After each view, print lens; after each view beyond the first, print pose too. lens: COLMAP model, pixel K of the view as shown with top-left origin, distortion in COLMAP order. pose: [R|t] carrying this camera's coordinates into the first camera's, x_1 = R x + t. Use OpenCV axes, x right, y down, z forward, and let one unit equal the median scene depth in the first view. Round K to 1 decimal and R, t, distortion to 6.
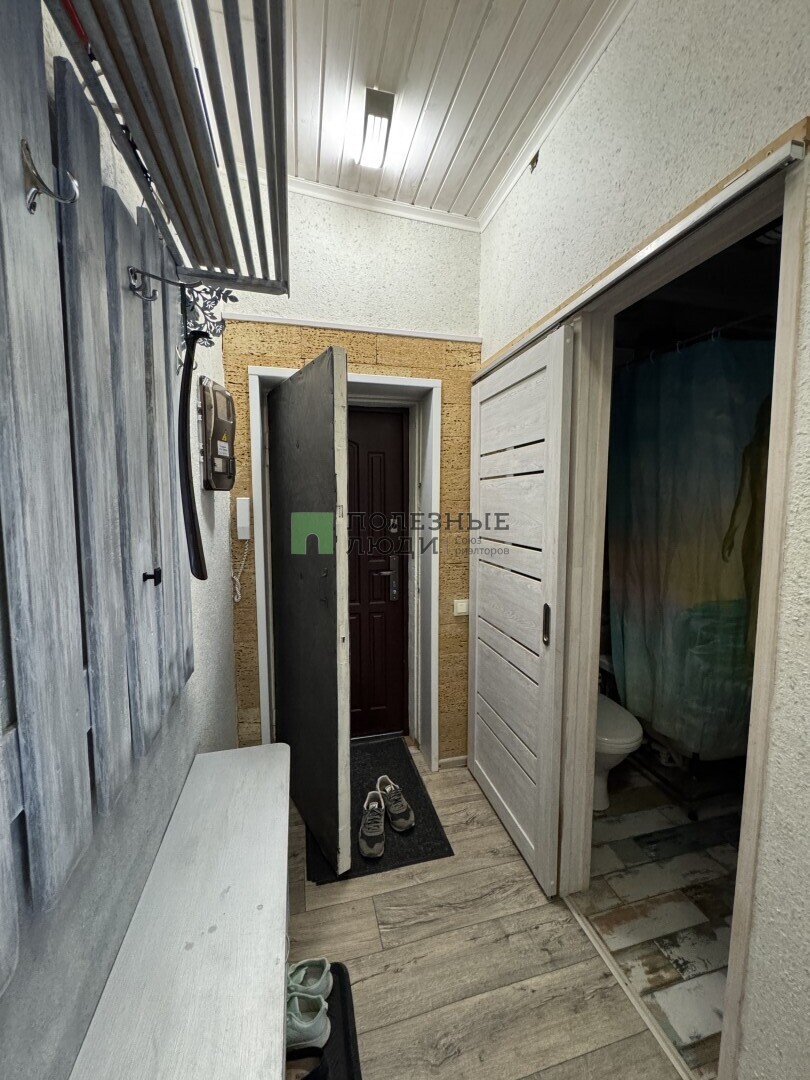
lens RADIAL K [[432.0, 0, 405.0], [0, 432.0, 540.0], [0, 0, 1]] dist [-0.002971, 0.000656]
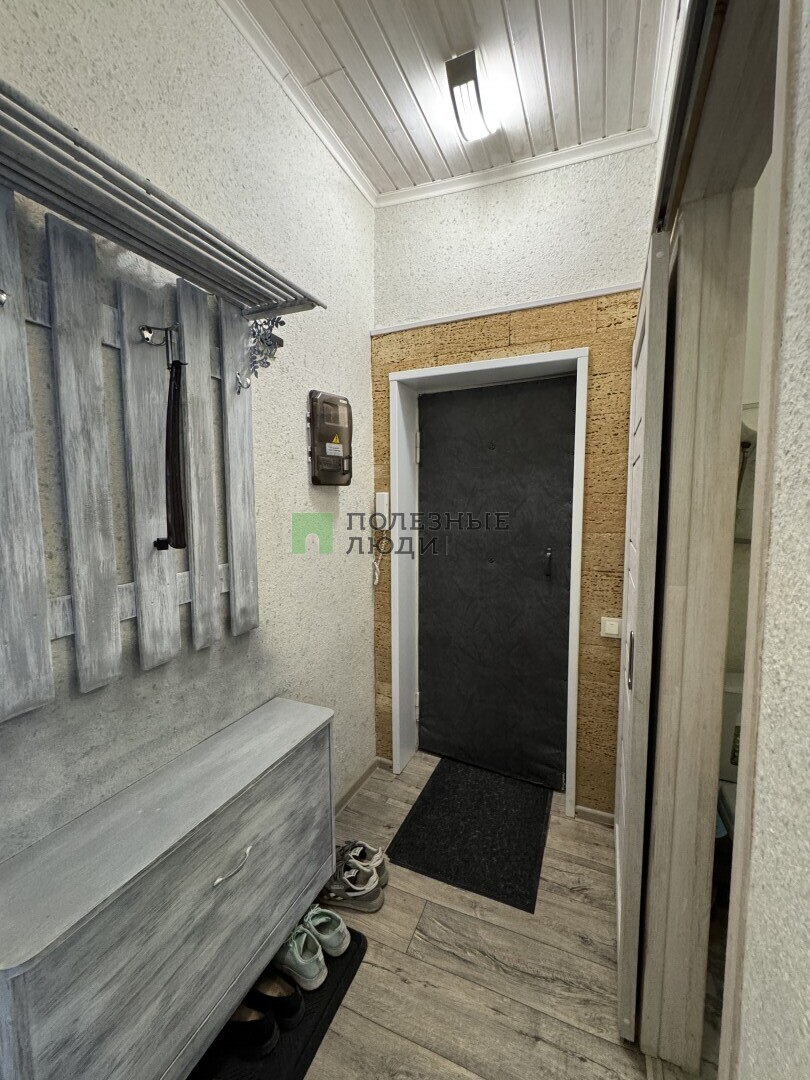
lens RADIAL K [[432.0, 0, 405.0], [0, 432.0, 540.0], [0, 0, 1]] dist [-0.002971, 0.000656]
pose [[0.788254, 0.052801, -0.613080, 0.363175], [-0.054163, 0.998398, 0.016348, 0.002908], [0.612962, 0.020321, 0.789851, 0.155251]]
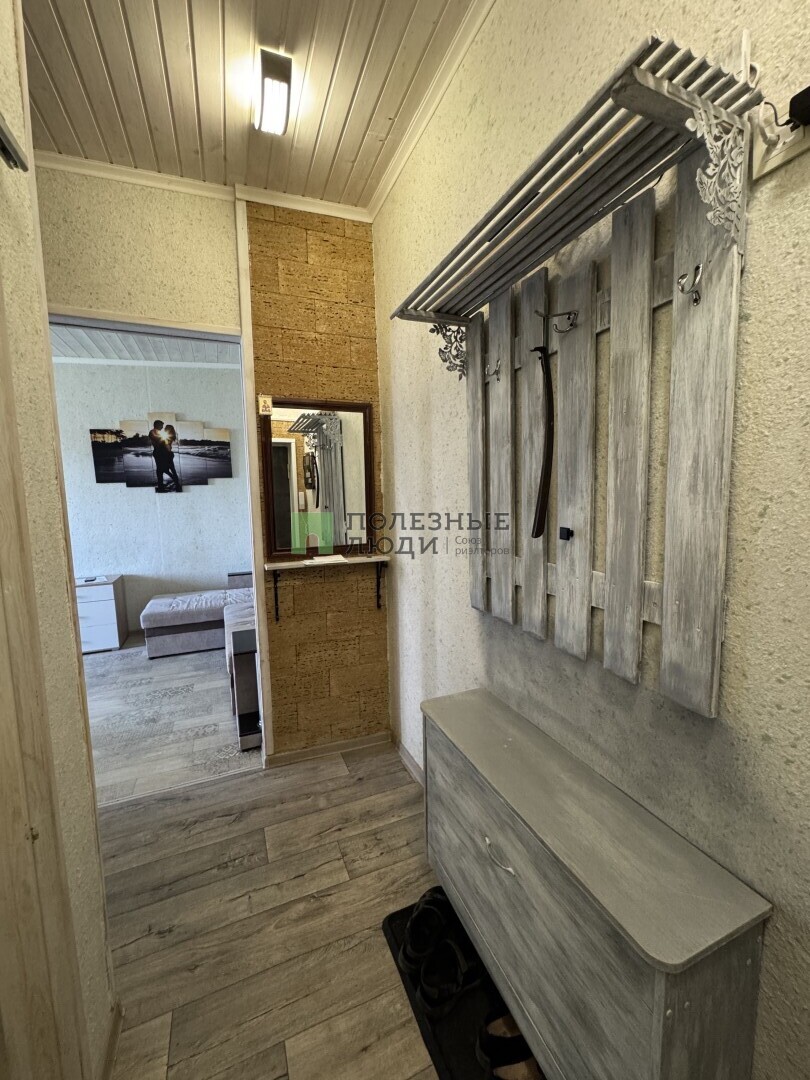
lens RADIAL K [[432.0, 0, 405.0], [0, 432.0, 540.0], [0, 0, 1]] dist [-0.002971, 0.000656]
pose [[-0.988652, 0.034991, -0.146090, 0.050977], [0.003967, 0.978236, 0.207458, -0.074531], [0.150170, 0.204524, -0.967274, 0.921991]]
